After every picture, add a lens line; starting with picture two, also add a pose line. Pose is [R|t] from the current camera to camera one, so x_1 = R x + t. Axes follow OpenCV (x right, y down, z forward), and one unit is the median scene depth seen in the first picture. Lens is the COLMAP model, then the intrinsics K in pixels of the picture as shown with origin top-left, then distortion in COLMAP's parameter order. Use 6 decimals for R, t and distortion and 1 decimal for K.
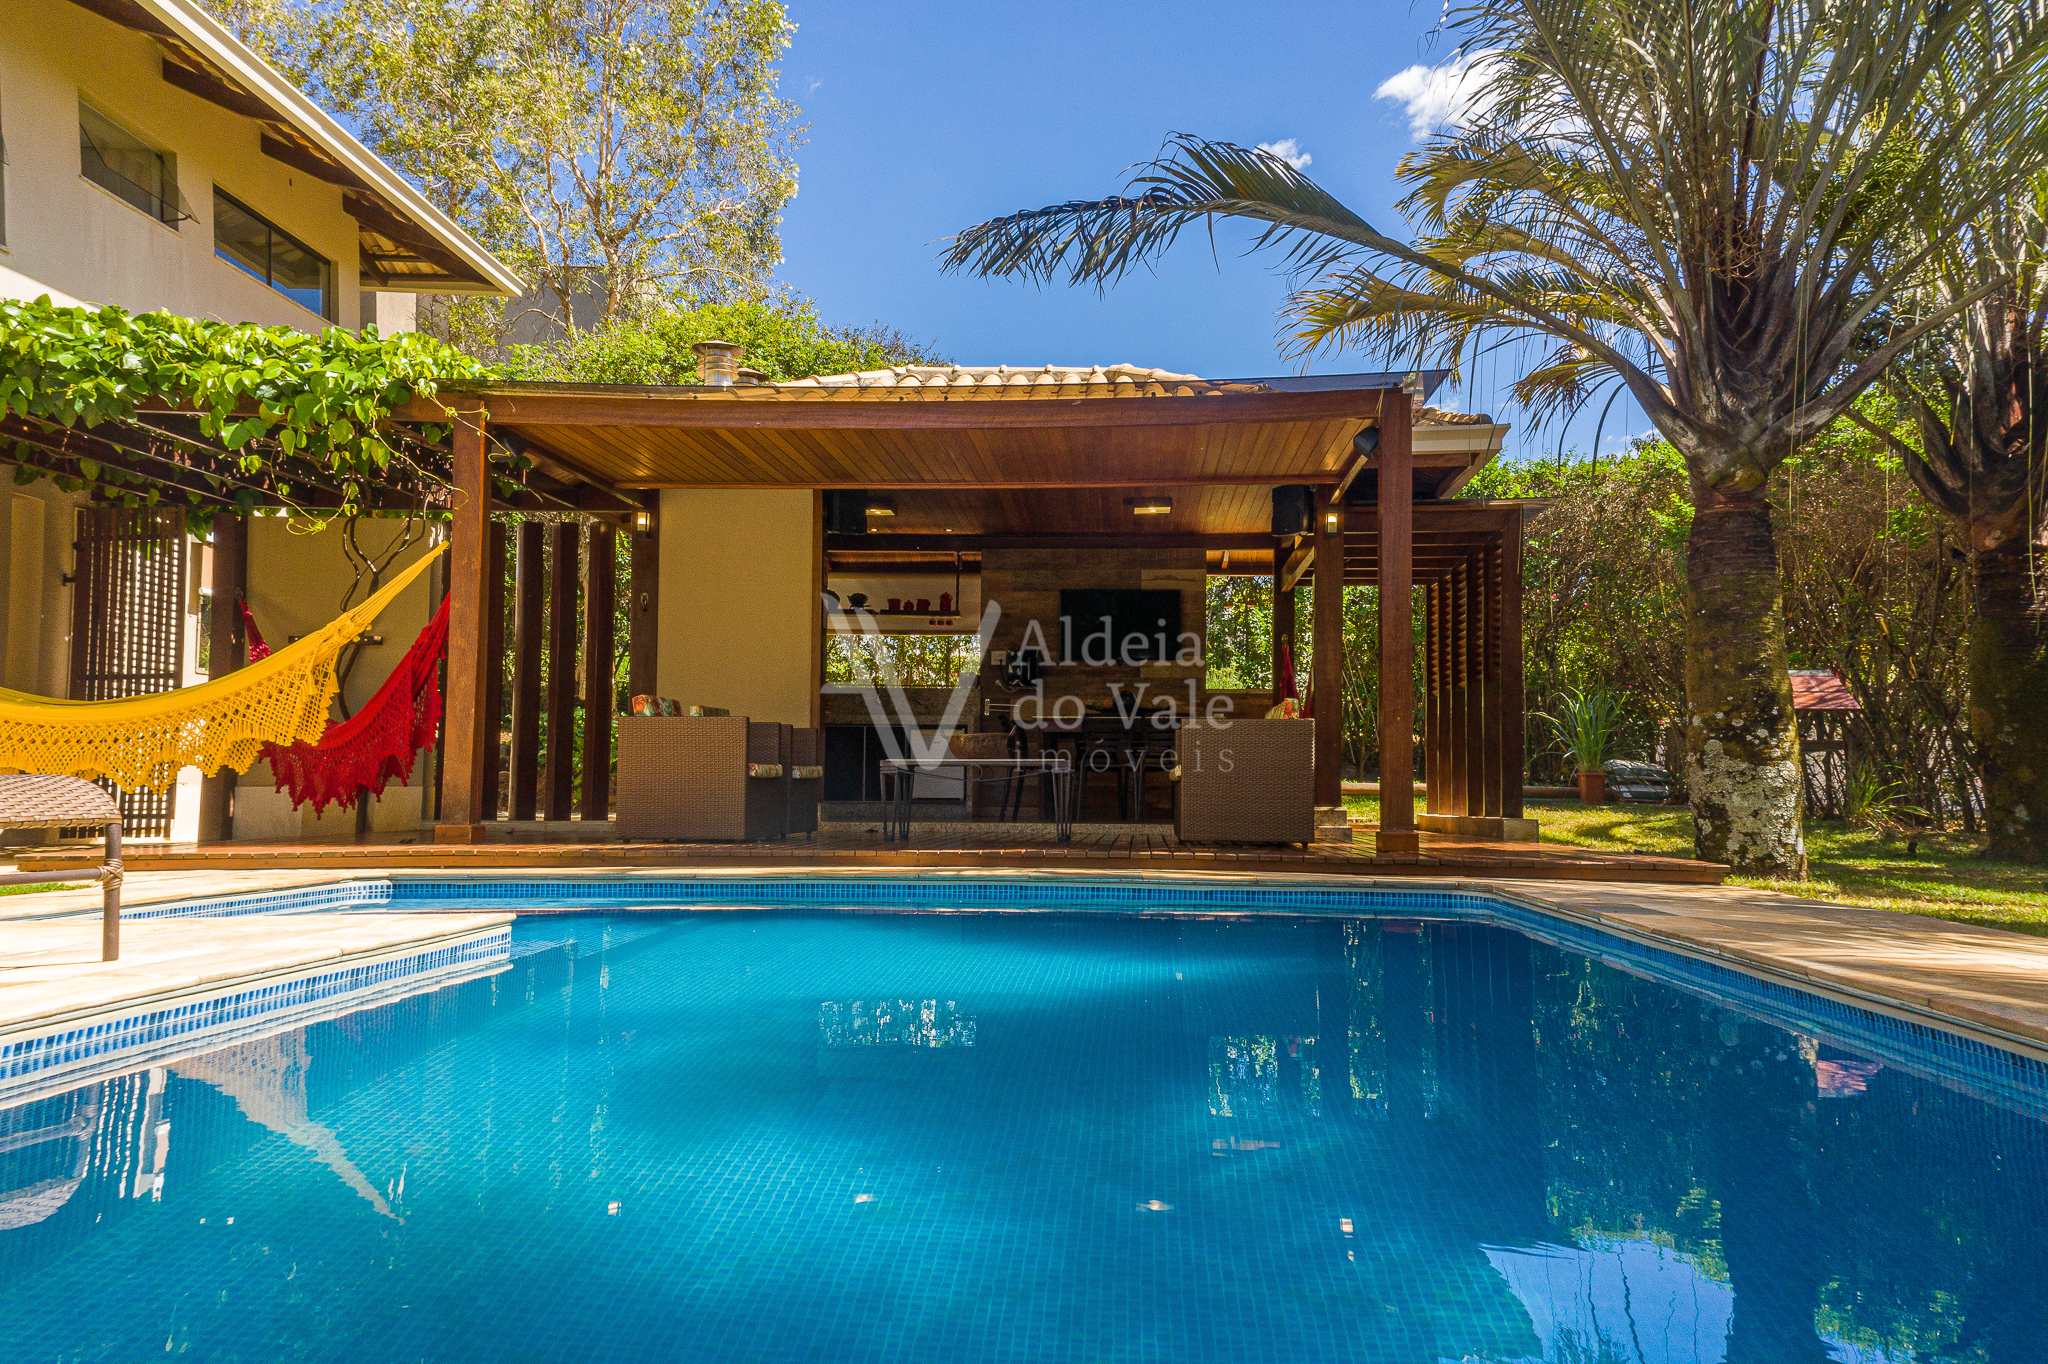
lens RADIAL K [[1554.3, 0, 1025.4], [0, 1554.3, 691.1], [0, 0, 1]] dist [0.234460, 0.097365]
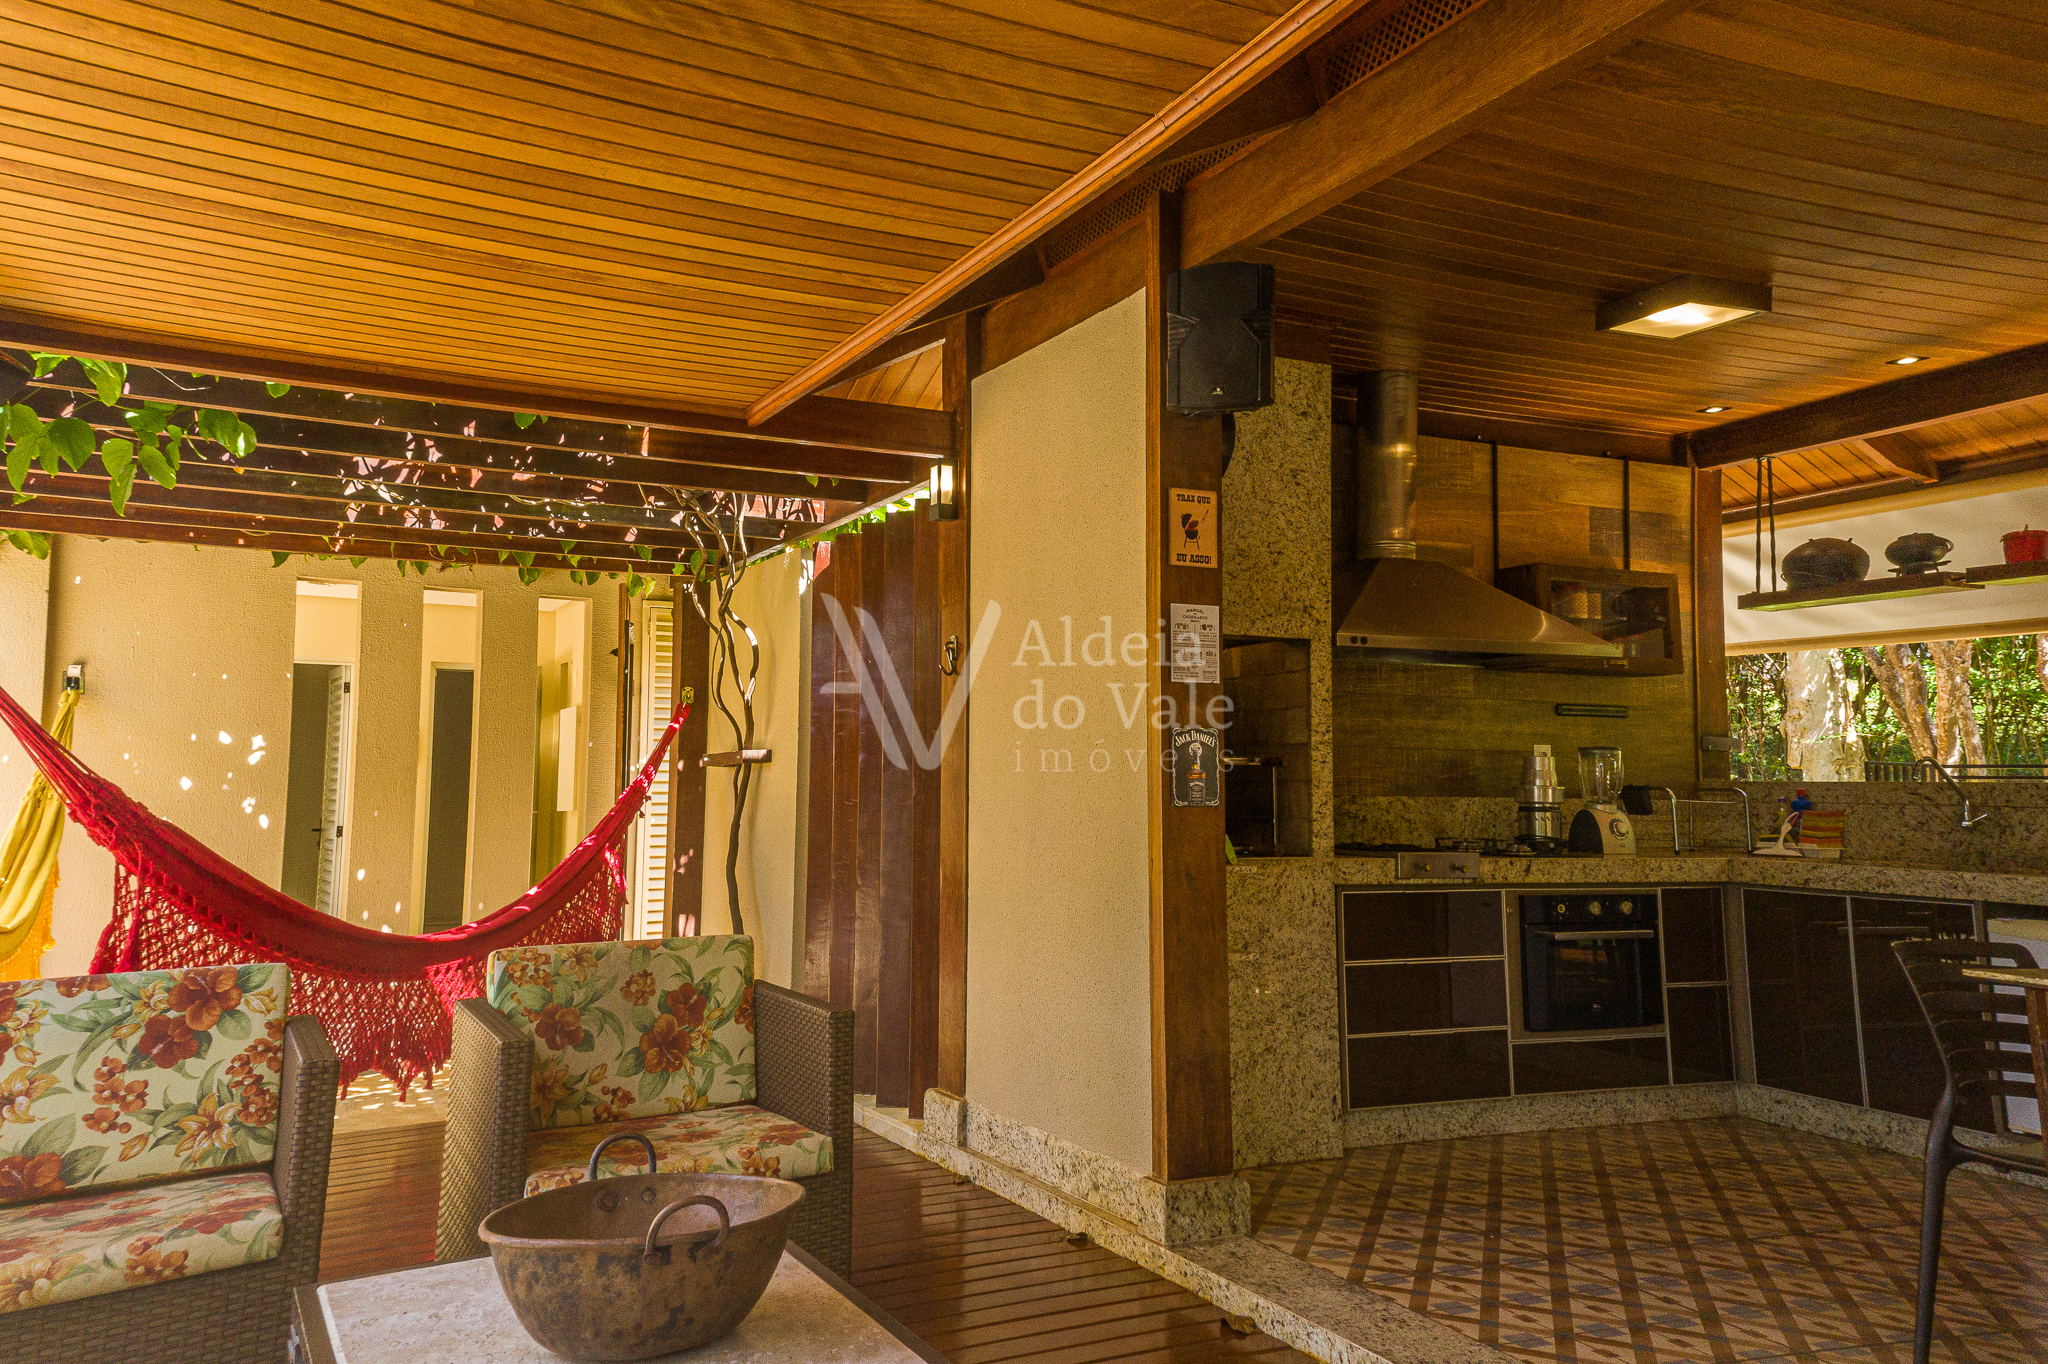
lens RADIAL K [[1554.3, 0, 1025.3], [0, 1554.3, 688.6], [0, 0, 1]] dist [0.234460, 0.097365]
pose [[0.531339, -0.069370, -0.844314, 0.206205], [0.058150, 0.997278, -0.045343, -0.032015], [0.845161, -0.025005, 0.533927, 1.007420]]
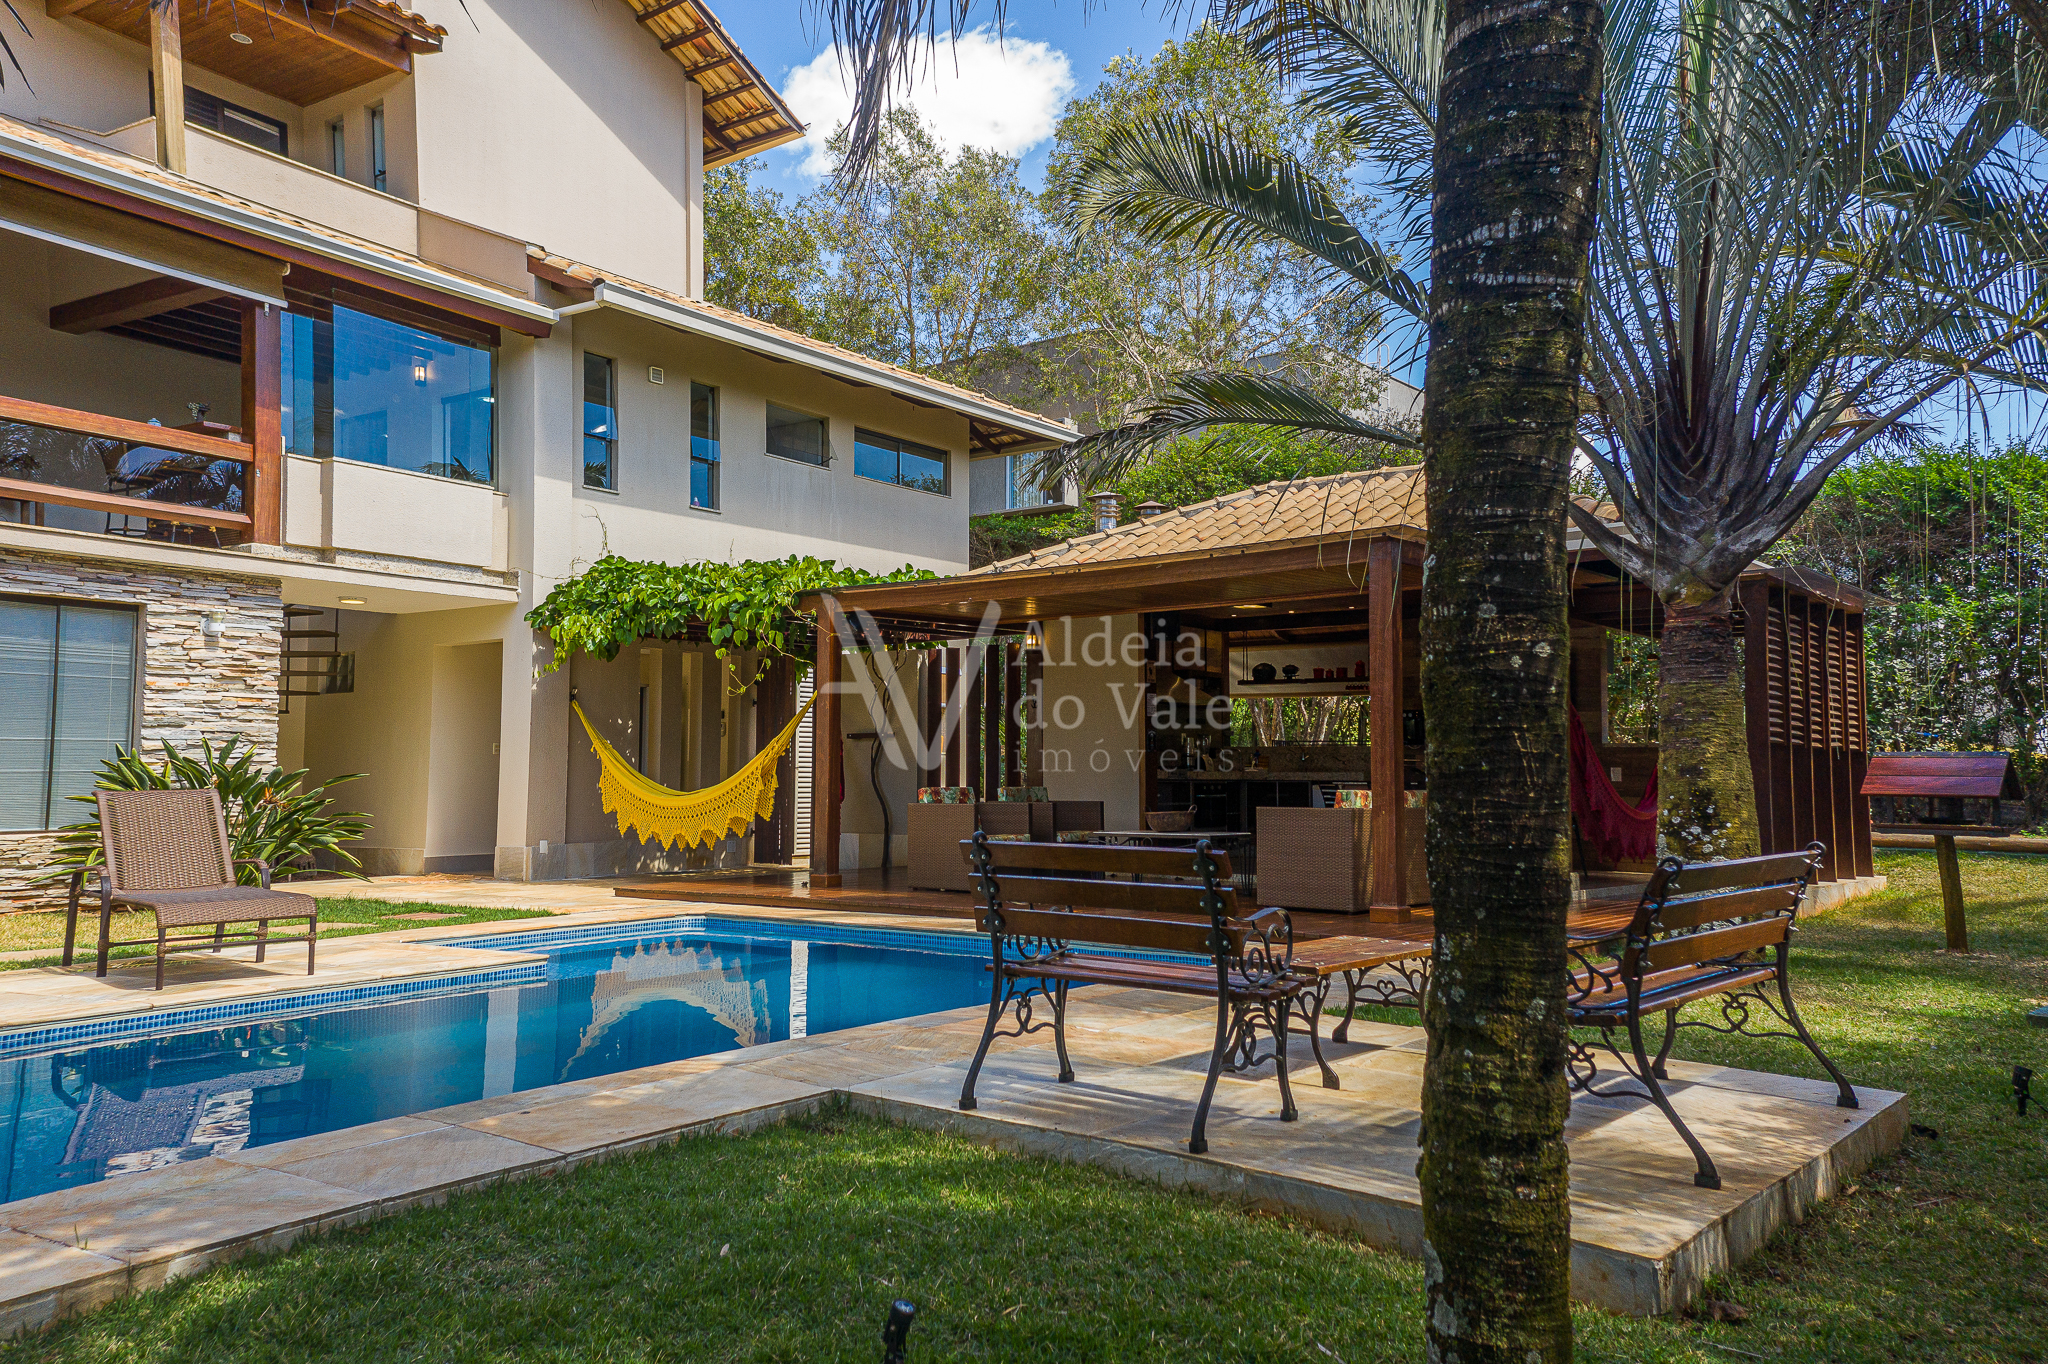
lens RADIAL K [[1554.3, 0, 1024.3], [0, 1554.3, 685.5], [0, 0, 1]] dist [0.234460, 0.097365]
pose [[0.832578, -0.040100, -0.552454, 0.633451], [0.040841, 0.999105, -0.010971, -0.072201], [0.552400, -0.013429, 0.833471, -0.145591]]
